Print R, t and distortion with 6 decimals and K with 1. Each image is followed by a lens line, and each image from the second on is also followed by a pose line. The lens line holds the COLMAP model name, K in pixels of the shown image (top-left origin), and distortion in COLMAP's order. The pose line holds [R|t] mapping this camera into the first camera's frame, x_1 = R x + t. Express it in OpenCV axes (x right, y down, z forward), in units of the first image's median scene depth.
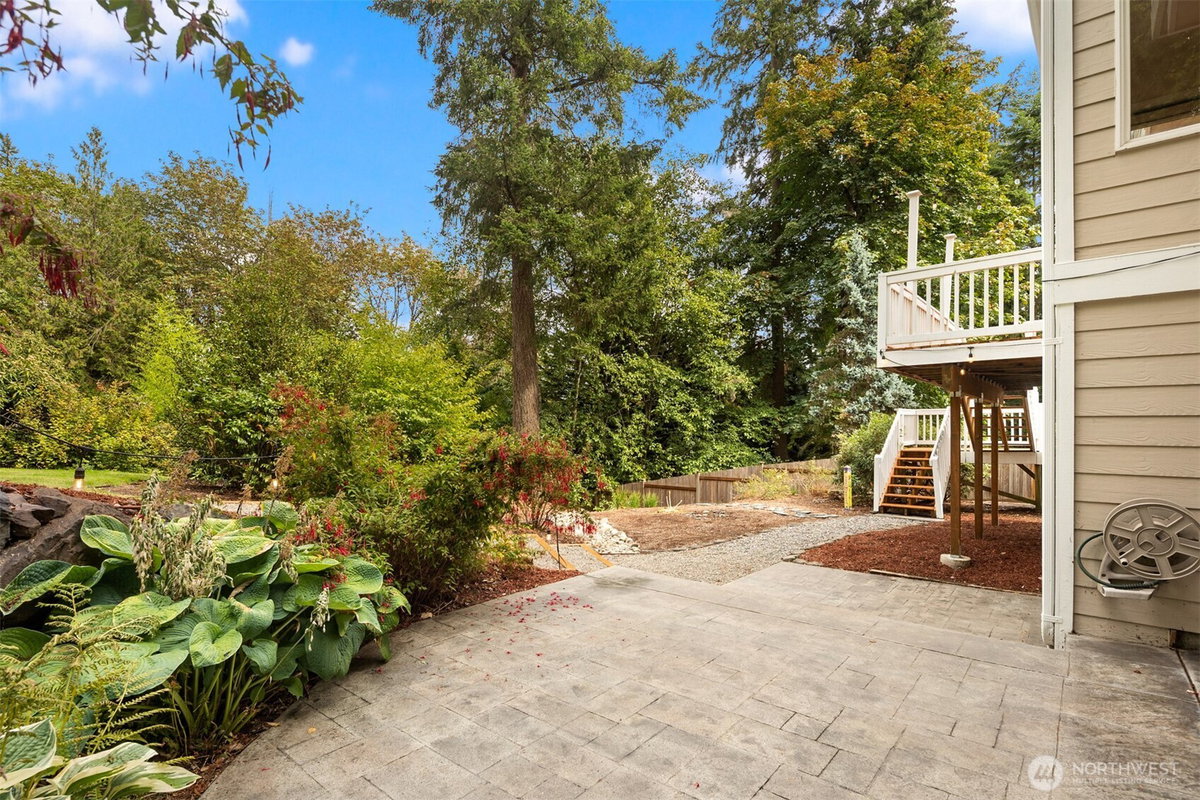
lens RADIAL K [[581.3, 0, 598.2], [0, 581.3, 427.8], [0, 0, 1]] dist [0.001226, -0.000735]
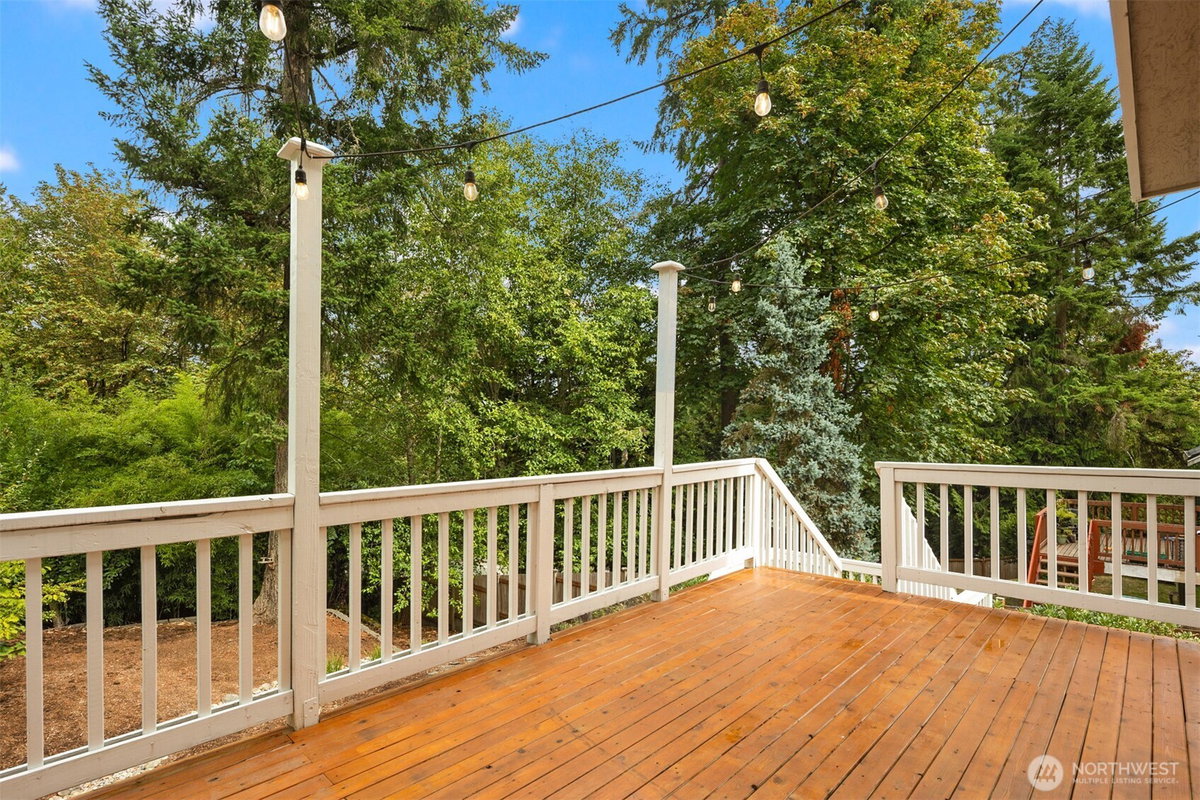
lens RADIAL K [[581.3, 0, 598.2], [0, 581.3, 427.8], [0, 0, 1]] dist [0.001226, -0.000735]
pose [[0.998322, -0.012079, -0.056626, 0.240320], [0.012052, 0.999927, -0.000820, -0.091020], [0.056632, 0.000137, 0.998395, 0.246346]]
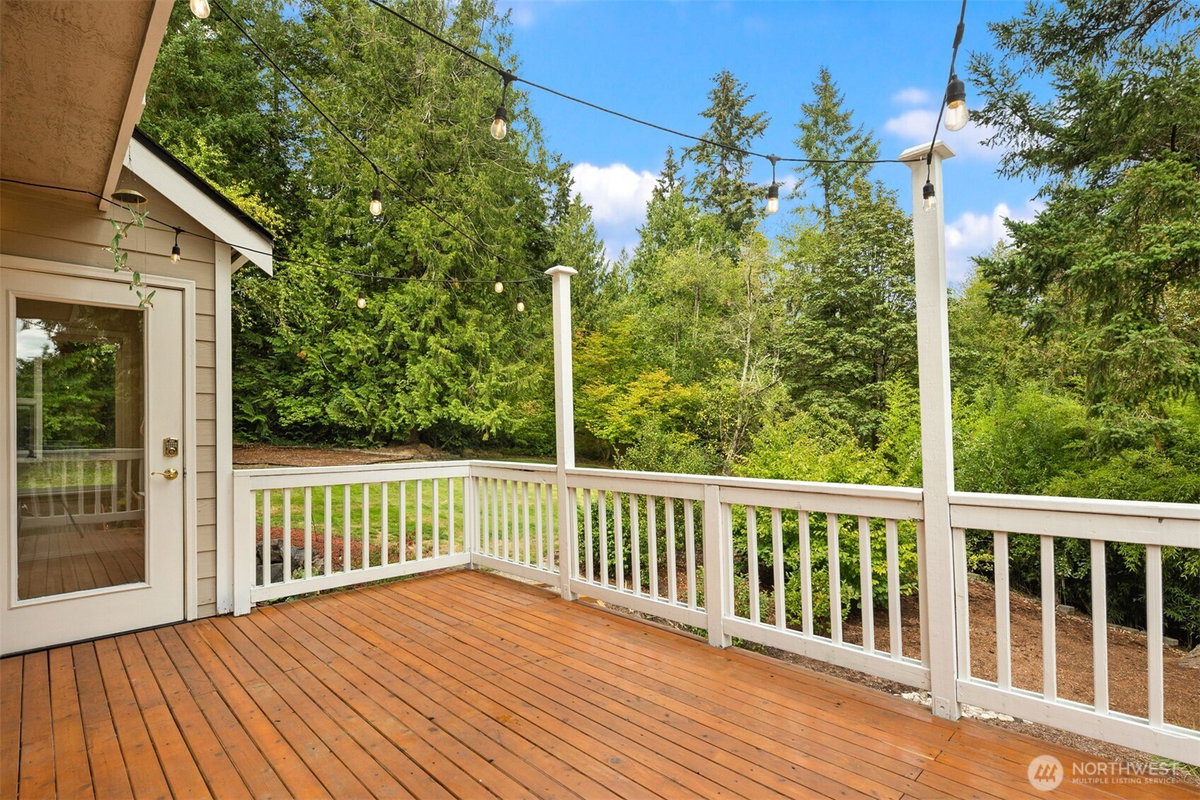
lens RADIAL K [[581.3, 0, 598.2], [0, 581.3, 427.8], [0, 0, 1]] dist [0.001226, -0.000735]
pose [[-0.087567, -0.005713, -0.996142, 0.890329], [0.010102, 0.999927, -0.006623, -0.089566], [0.996107, -0.010643, -0.087503, 0.924329]]
